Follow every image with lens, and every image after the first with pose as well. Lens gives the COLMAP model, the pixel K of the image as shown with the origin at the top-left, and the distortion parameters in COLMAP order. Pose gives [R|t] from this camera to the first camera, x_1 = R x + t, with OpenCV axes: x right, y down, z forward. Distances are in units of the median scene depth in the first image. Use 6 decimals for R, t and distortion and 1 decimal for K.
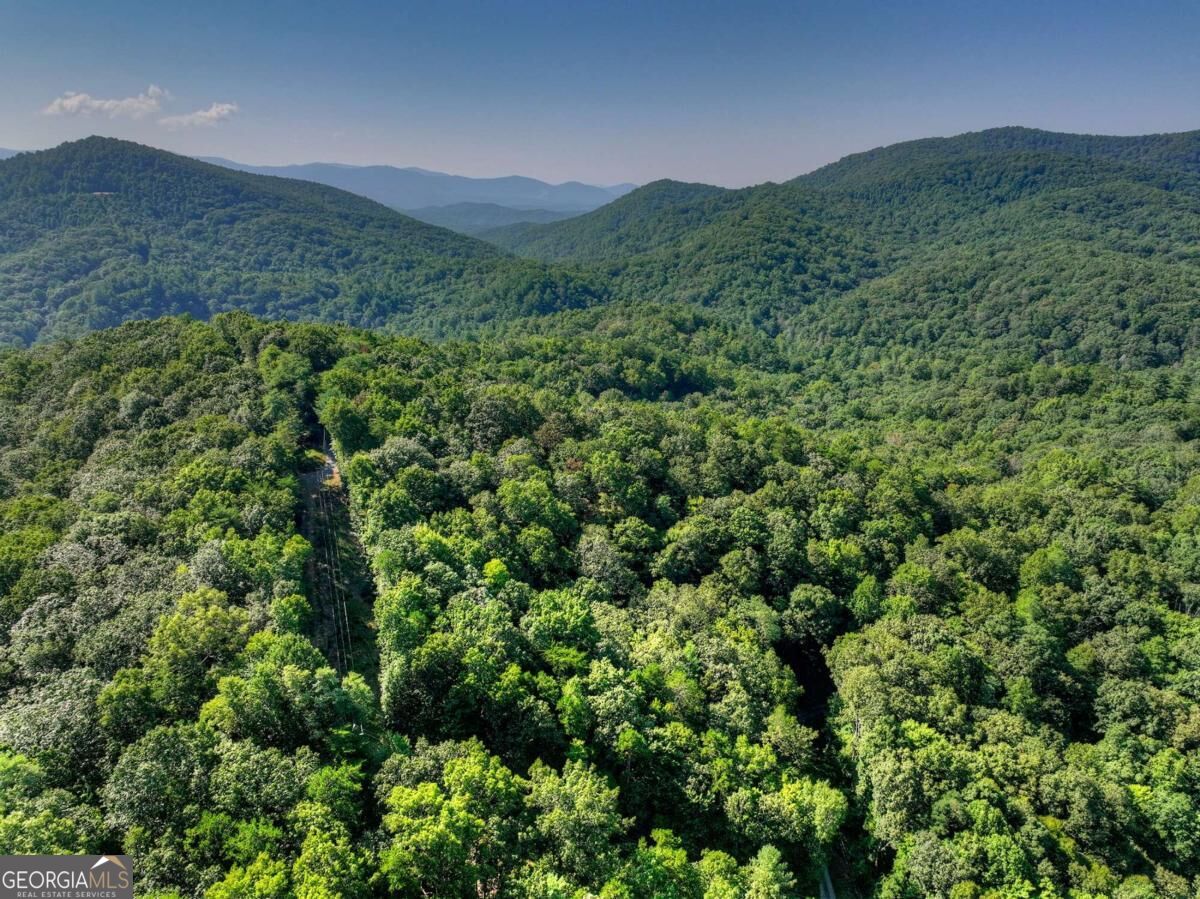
lens RADIAL K [[839.3, 0, 599.8], [0, 839.3, 449.6], [0, 0, 1]] dist [0.006602, 0.006177]
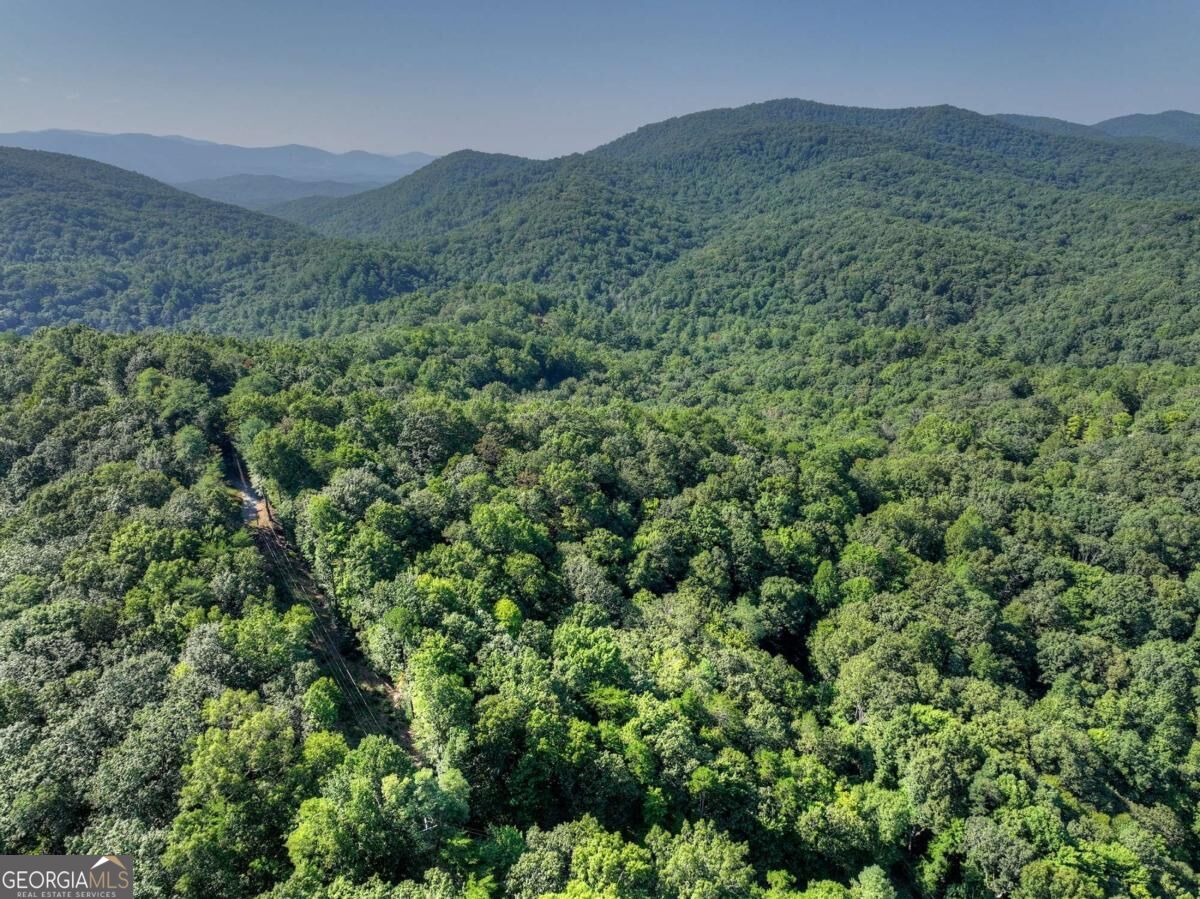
lens RADIAL K [[839.3, 0, 599.7], [0, 839.3, 449.8], [0, 0, 1]] dist [0.006602, 0.006177]
pose [[0.972198, -0.083511, 0.218762, -0.159734], [0.075920, 0.996191, 0.042895, -0.050325], [-0.221511, -0.025094, 0.974835, 0.055916]]
